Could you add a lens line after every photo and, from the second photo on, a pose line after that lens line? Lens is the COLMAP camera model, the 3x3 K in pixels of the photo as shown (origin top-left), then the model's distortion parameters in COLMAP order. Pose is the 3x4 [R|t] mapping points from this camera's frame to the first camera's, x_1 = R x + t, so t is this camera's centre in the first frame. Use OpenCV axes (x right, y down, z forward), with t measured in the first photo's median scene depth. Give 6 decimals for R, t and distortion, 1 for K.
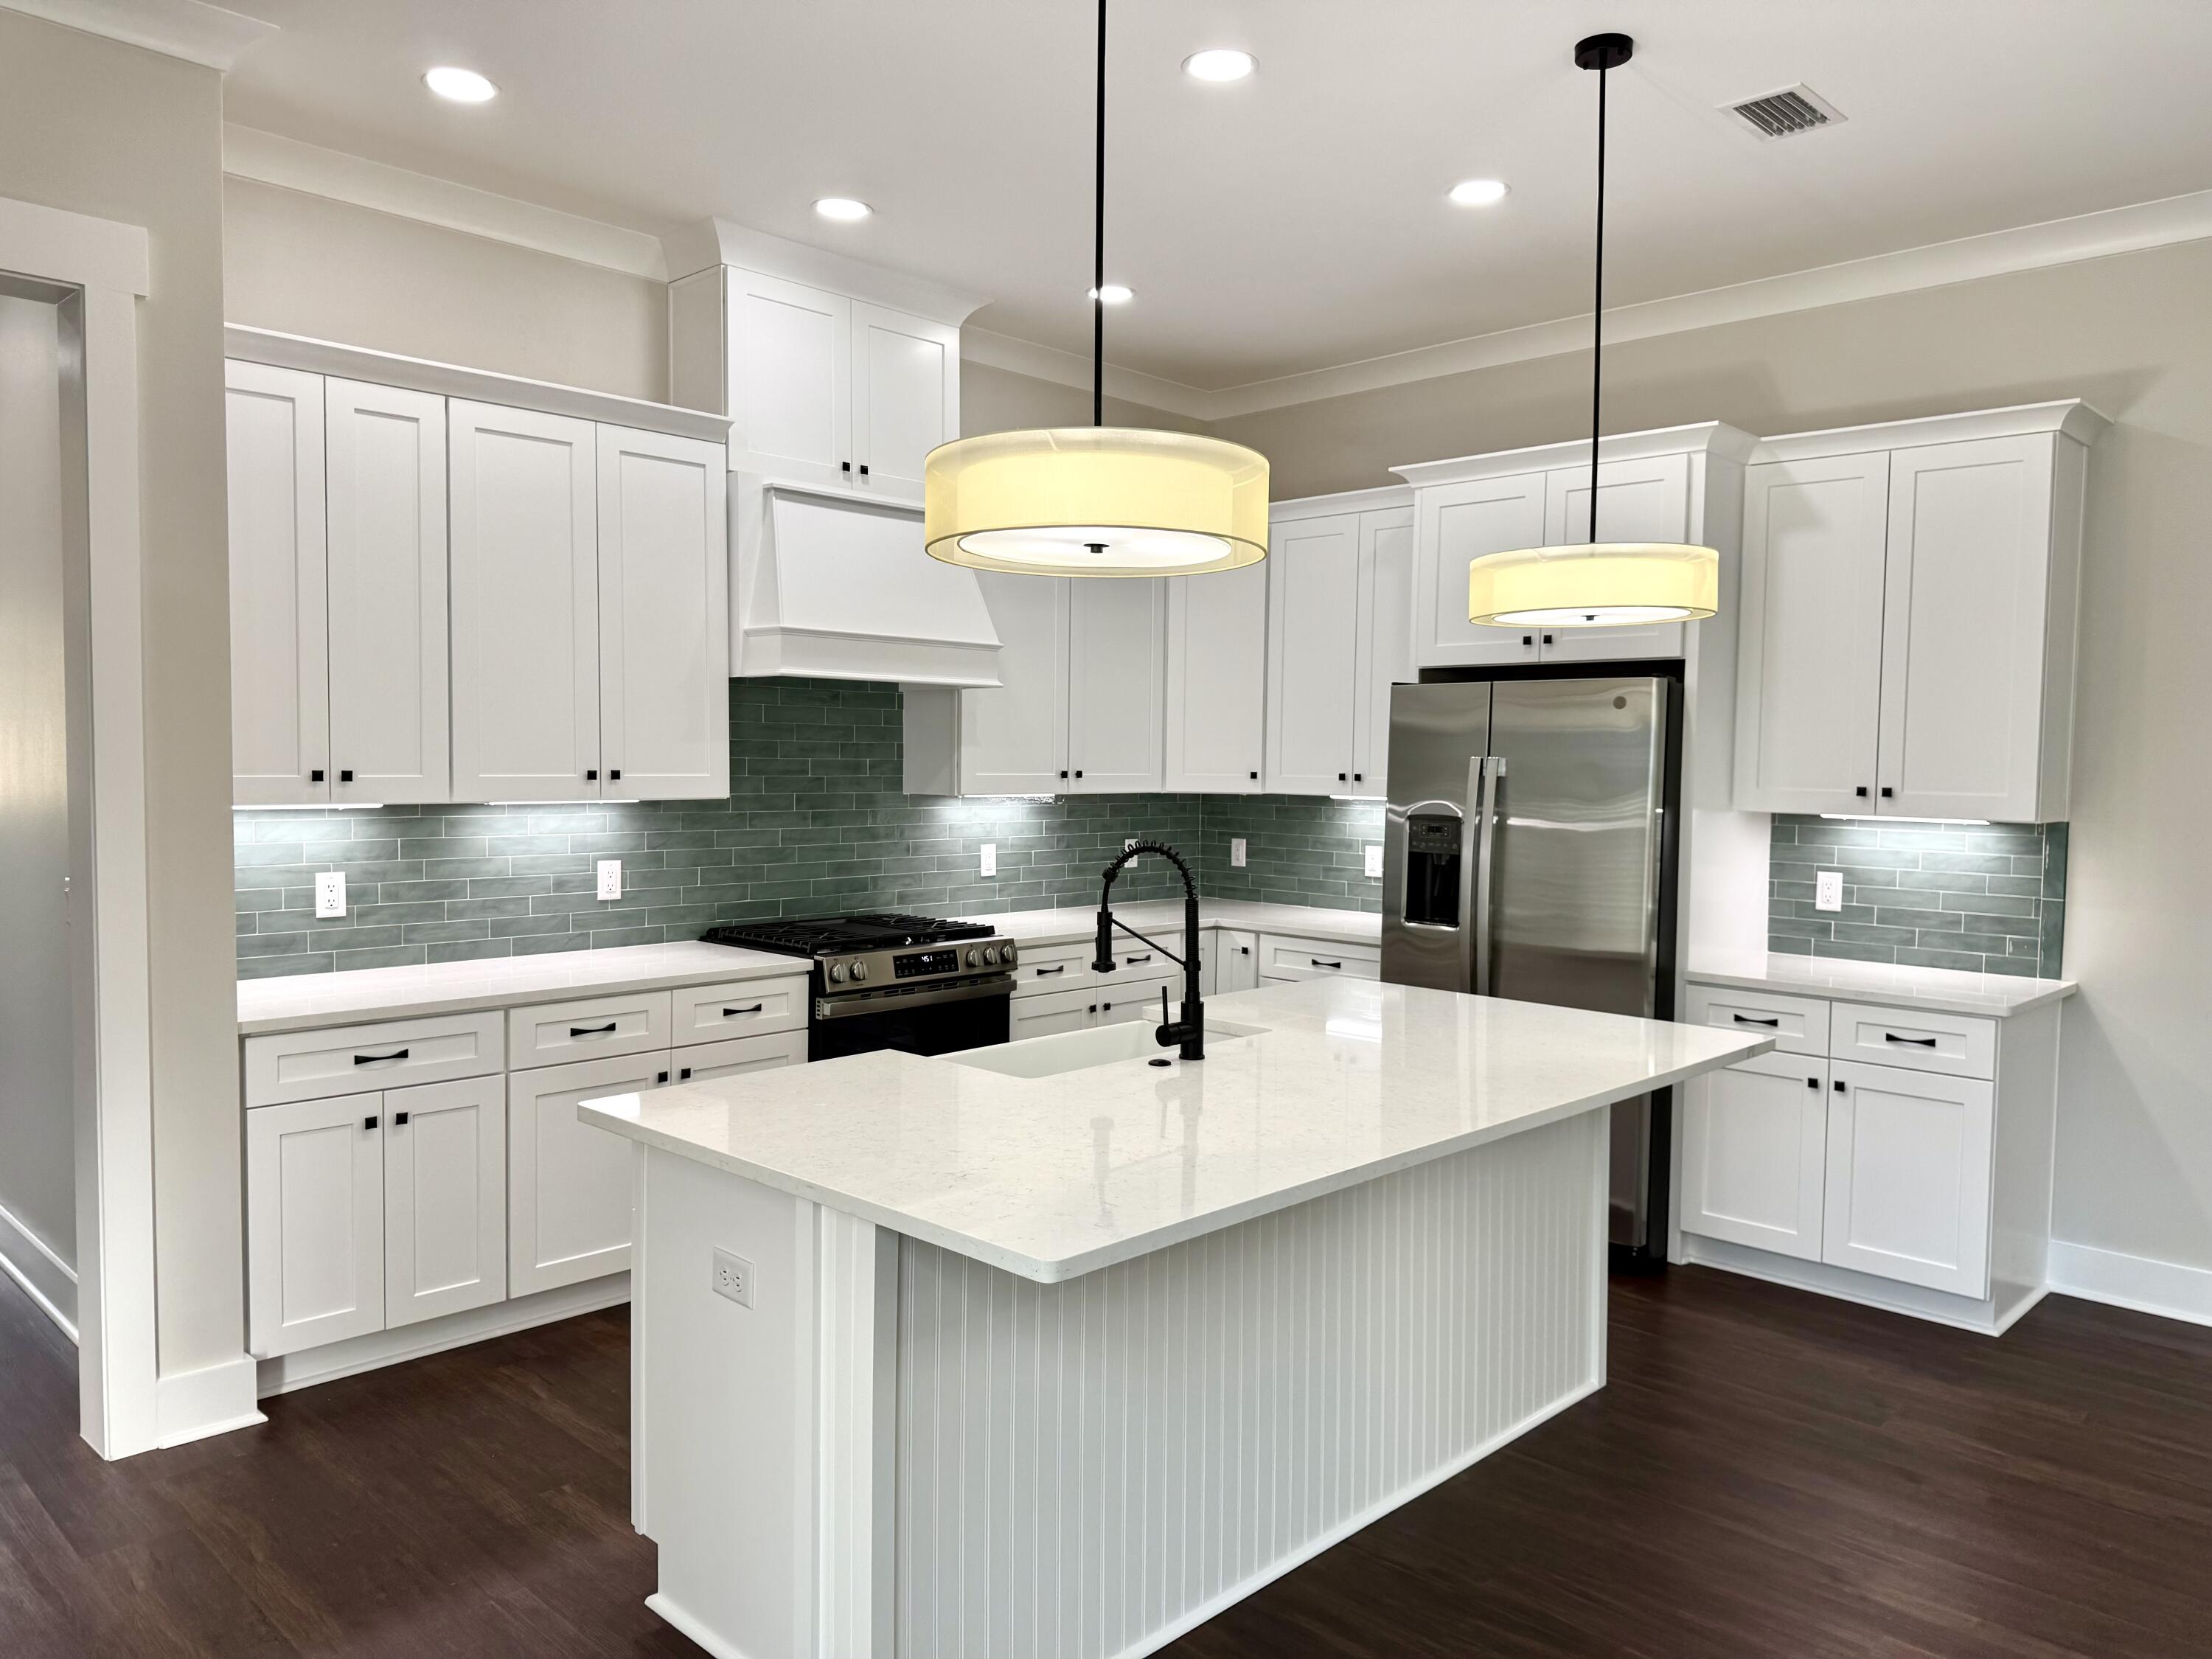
lens RADIAL K [[1549.8, 0, 1106.0], [0, 1549.8, 829.5], [0, 0, 1]] dist [0.135679, -0.223266]
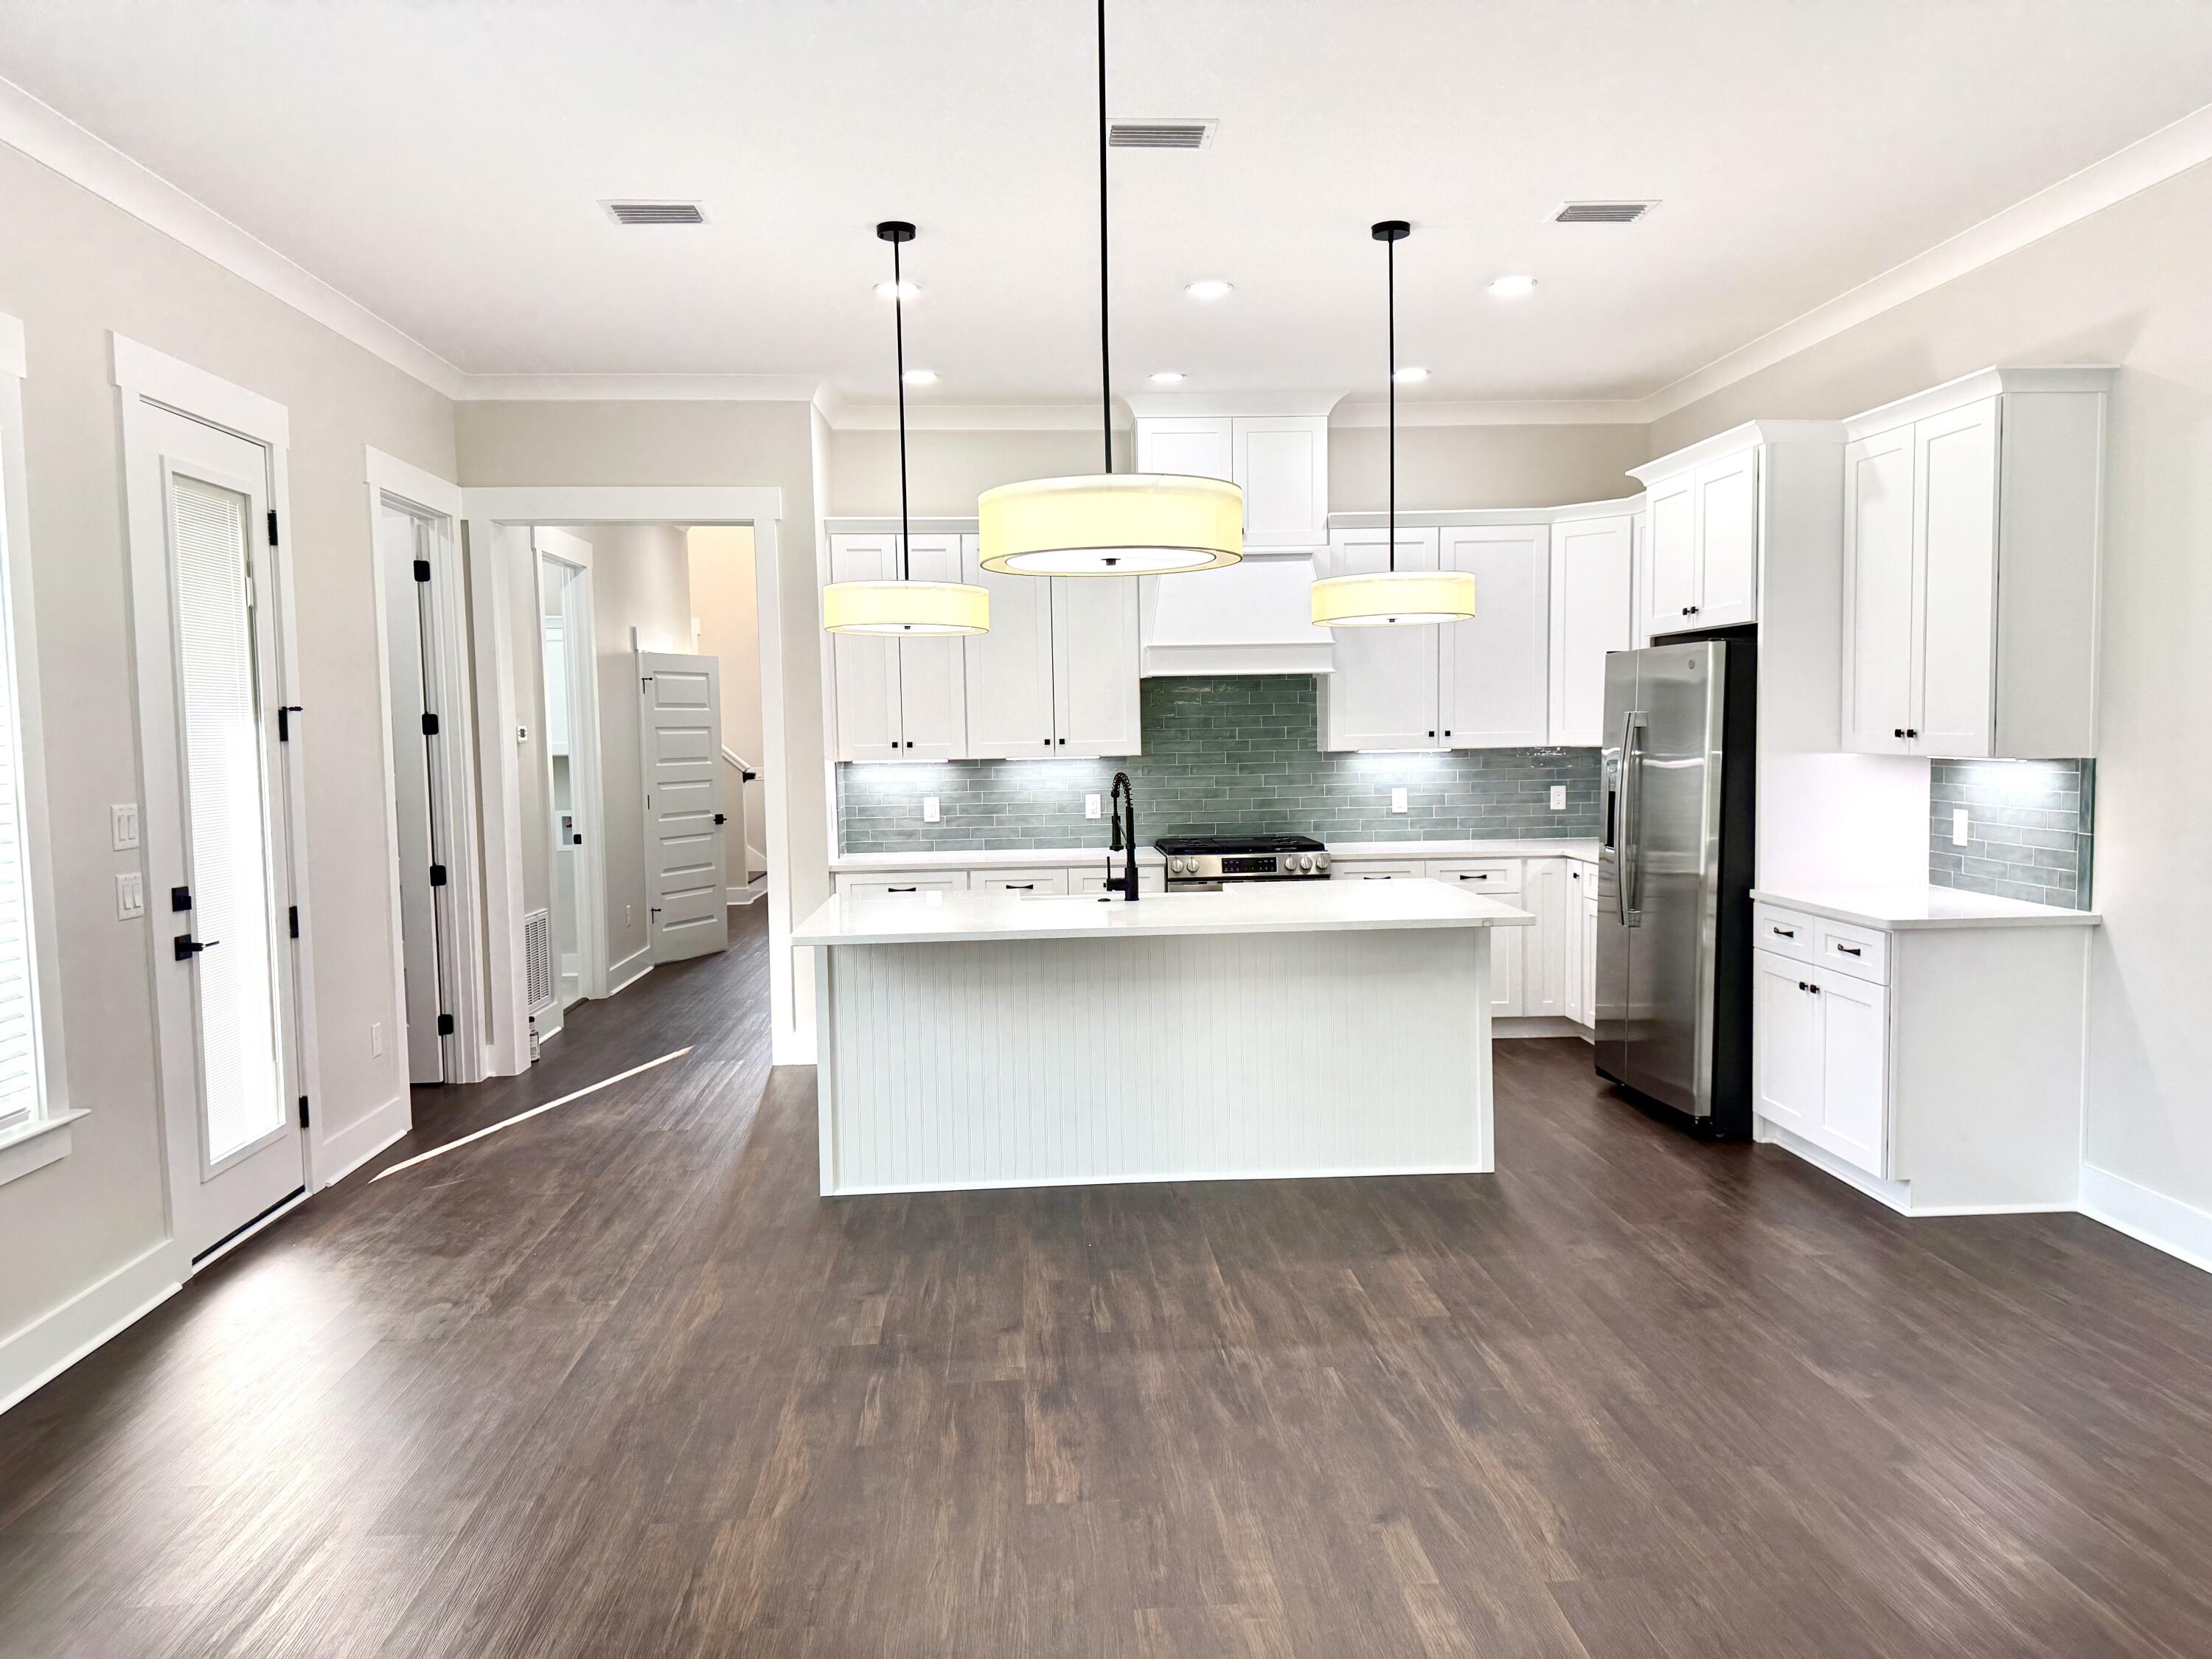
lens RADIAL K [[1549.8, 0, 1106.0], [0, 1549.8, 829.5], [0, 0, 1]] dist [0.135679, -0.223266]
pose [[0.740067, 0.018490, -0.672279, 0.789064], [-0.005780, 0.999760, 0.021134, 0.022570], [0.672509, -0.011755, 0.739996, -0.185259]]
